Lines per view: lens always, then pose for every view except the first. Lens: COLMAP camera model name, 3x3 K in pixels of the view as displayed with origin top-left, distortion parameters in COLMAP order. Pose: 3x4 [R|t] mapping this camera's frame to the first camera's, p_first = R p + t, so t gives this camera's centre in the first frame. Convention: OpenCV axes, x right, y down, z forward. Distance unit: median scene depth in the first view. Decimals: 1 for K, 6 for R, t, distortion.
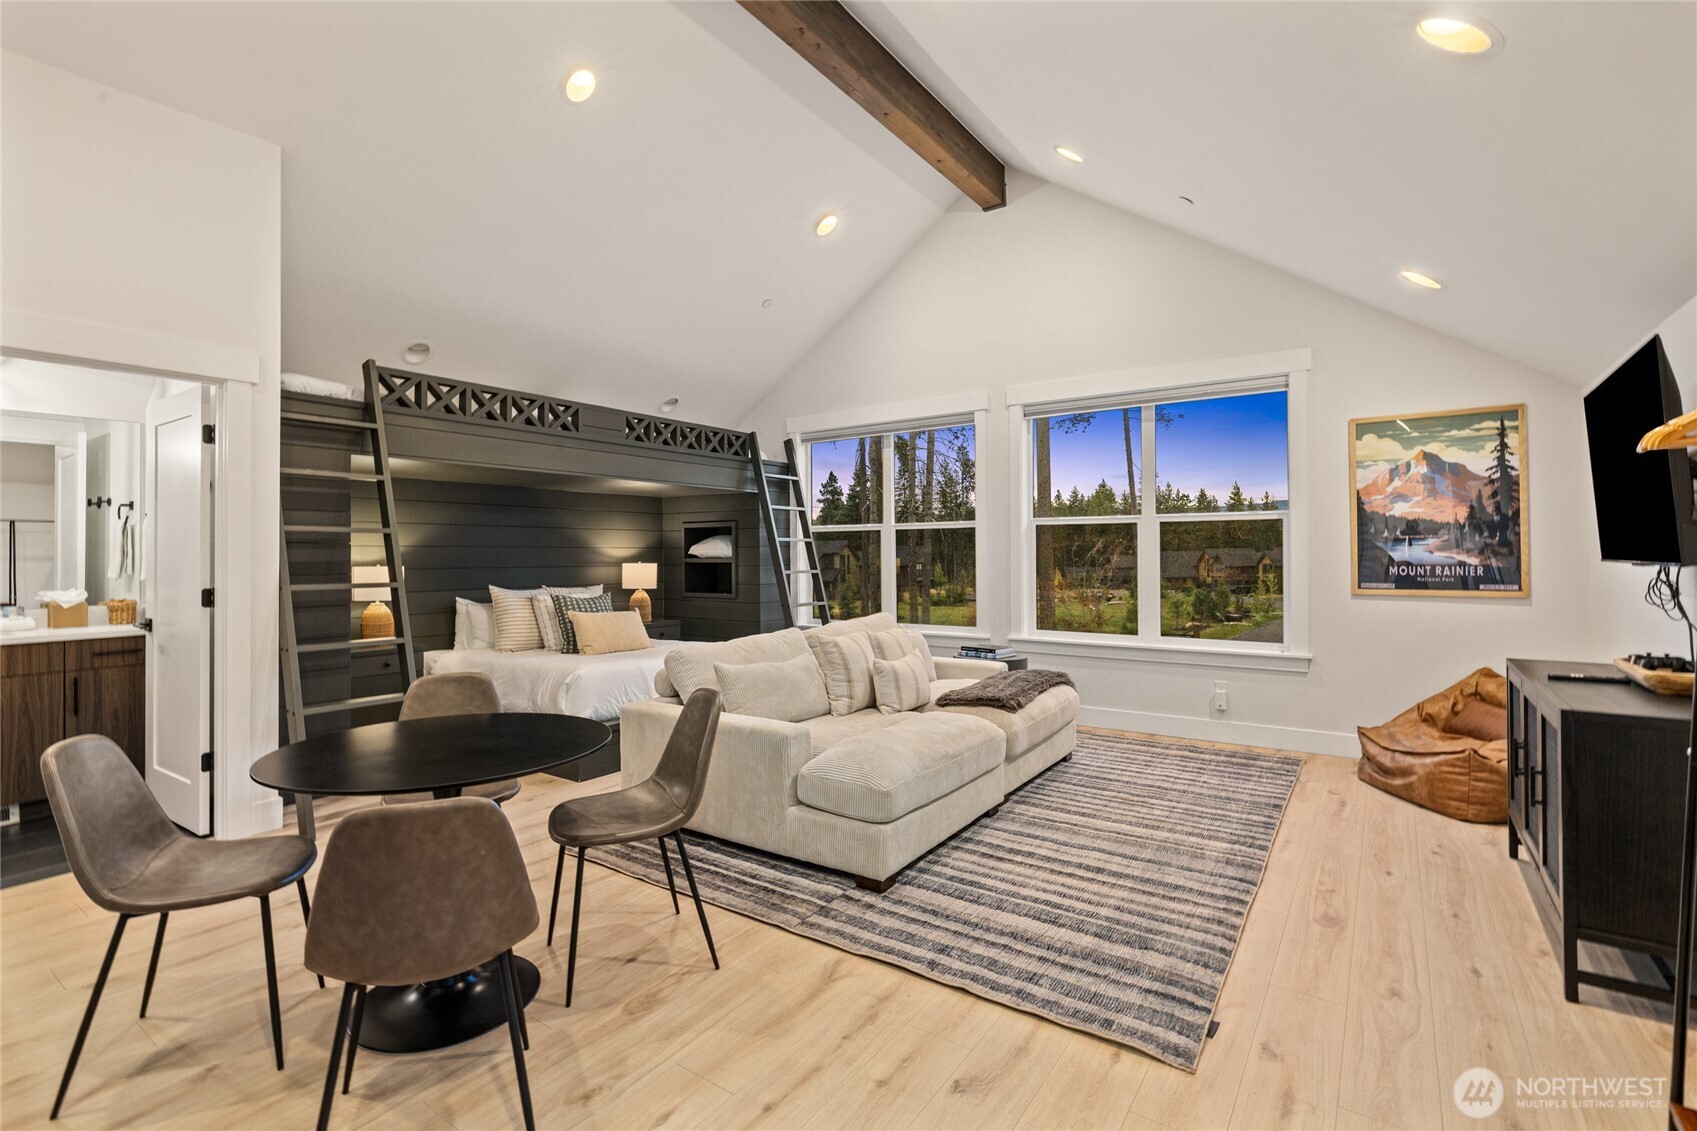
lens RADIAL K [[763.4, 0, 839.0], [0, 763.4, 542.5], [0, 0, 1]] dist [-0.002299, -0.000455]
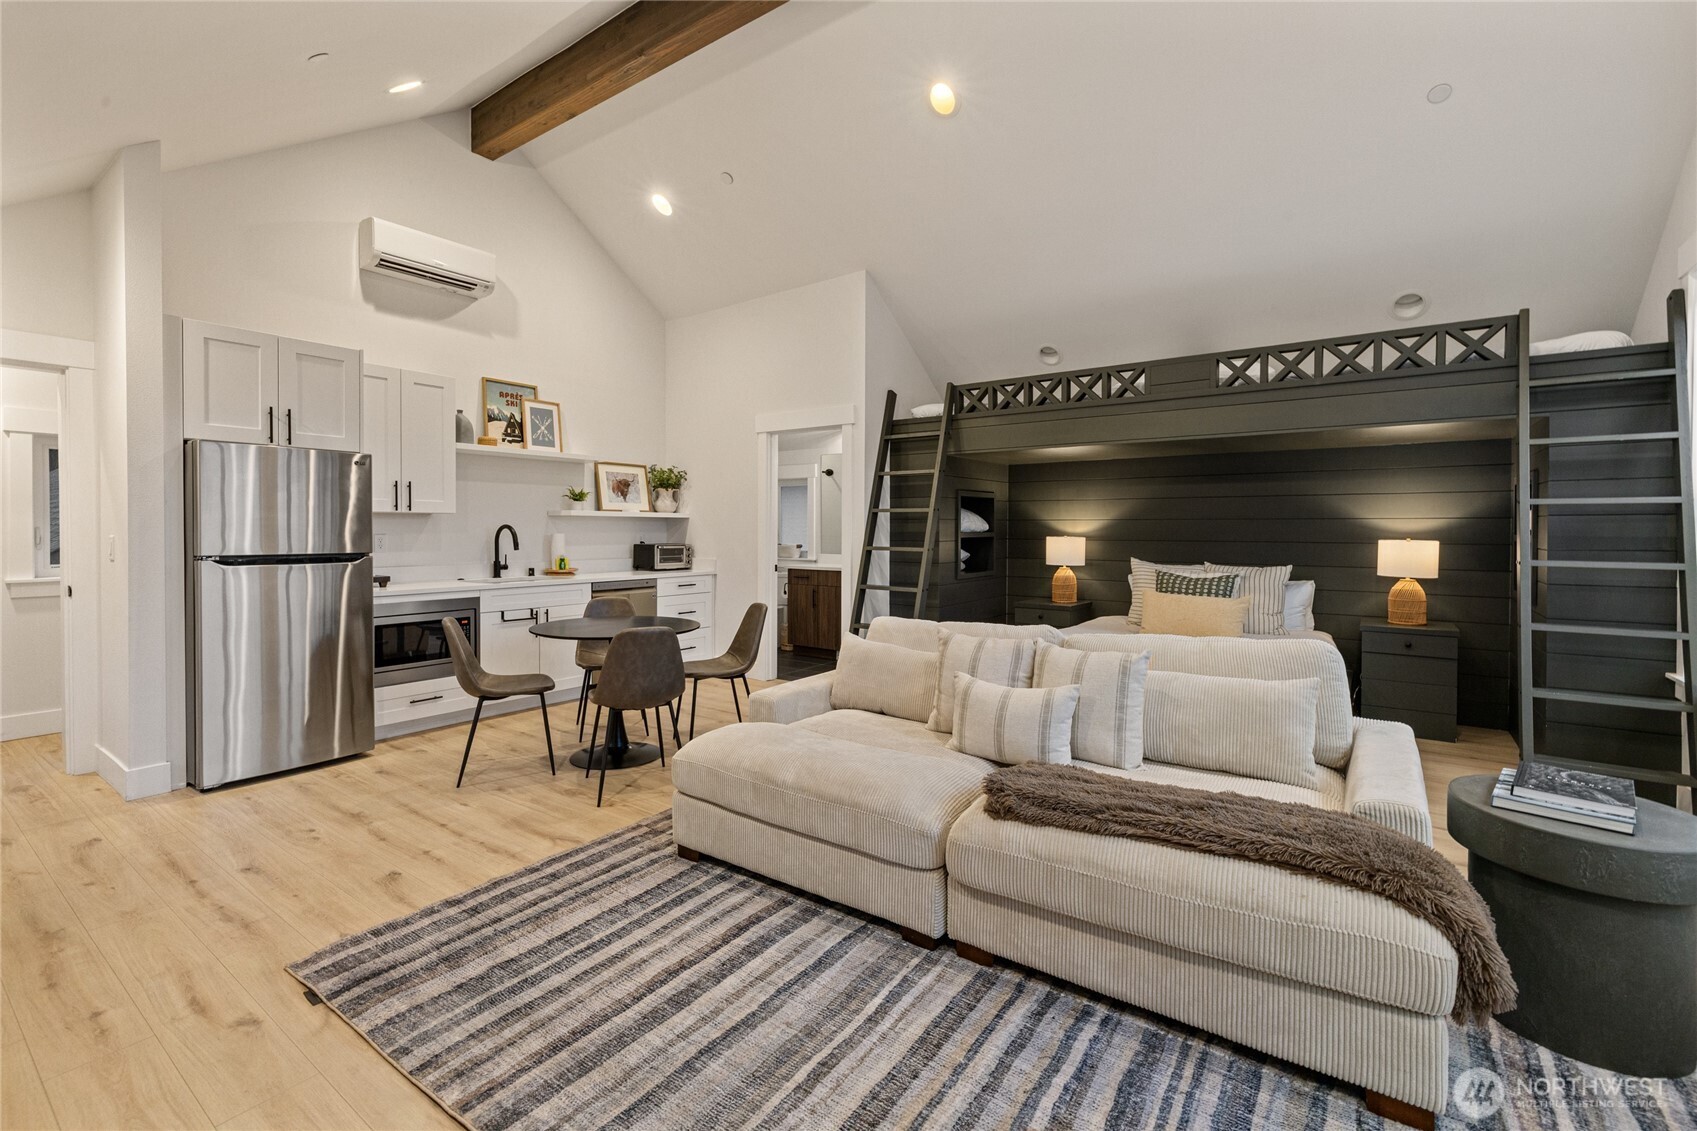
lens RADIAL K [[731.4, 0, 838.8], [0, 731.4, 539.6], [0, 0, 1]] dist [0.001914, 0.000077]
pose [[-0.000609, 0.022699, -0.999742, 0.940052], [0.012675, 0.999662, 0.022689, 0.009710], [0.999919, -0.012658, -0.000896, 1.107021]]
